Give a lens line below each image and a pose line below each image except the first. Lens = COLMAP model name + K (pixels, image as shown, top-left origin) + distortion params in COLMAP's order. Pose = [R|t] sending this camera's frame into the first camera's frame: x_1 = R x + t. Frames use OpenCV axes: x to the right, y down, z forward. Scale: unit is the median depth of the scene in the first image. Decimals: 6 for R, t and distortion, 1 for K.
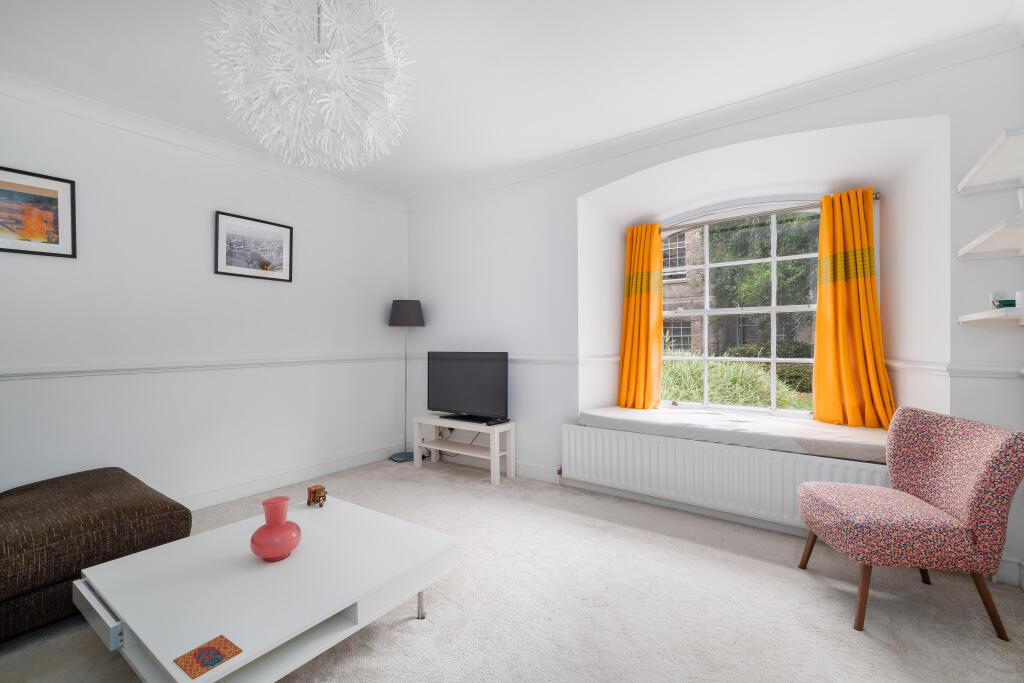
lens RADIAL K [[436.4, 0, 512.0], [0, 436.4, 341.5], [0, 0, 1]] dist [0.001339, -0.003943]
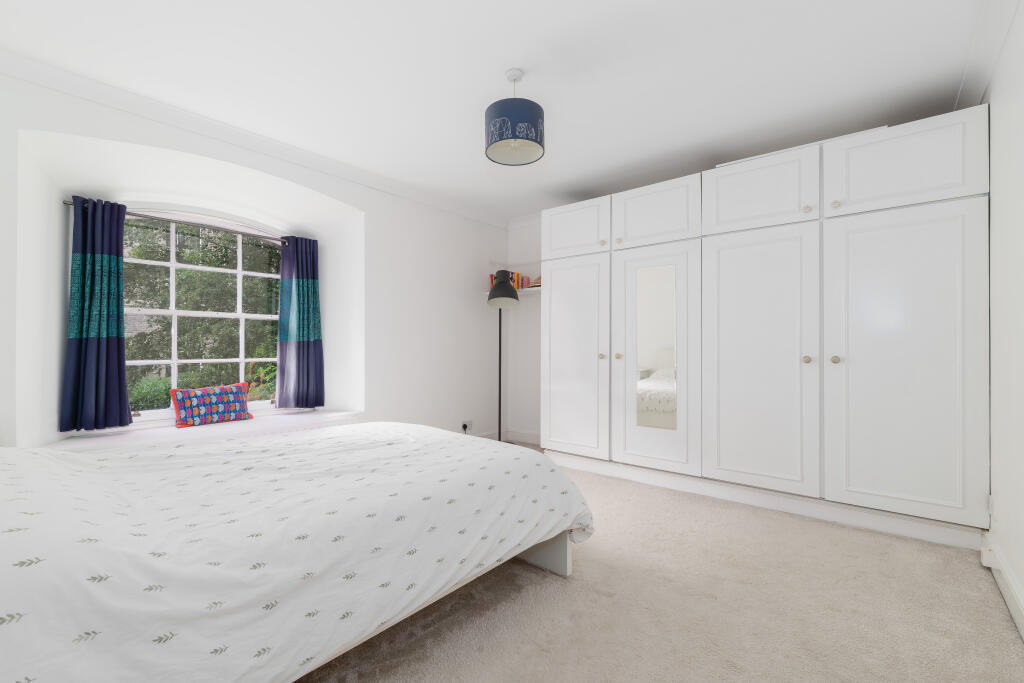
lens RADIAL K [[436.4, 0, 512.0], [0, 436.4, 341.5], [0, 0, 1]] dist [0.001339, -0.003943]
pose [[0.090548, 0.009825, 0.995844, -0.476152], [-0.005624, 0.999940, -0.009354, -0.000428], [-0.995876, -0.004754, 0.090598, 0.215985]]
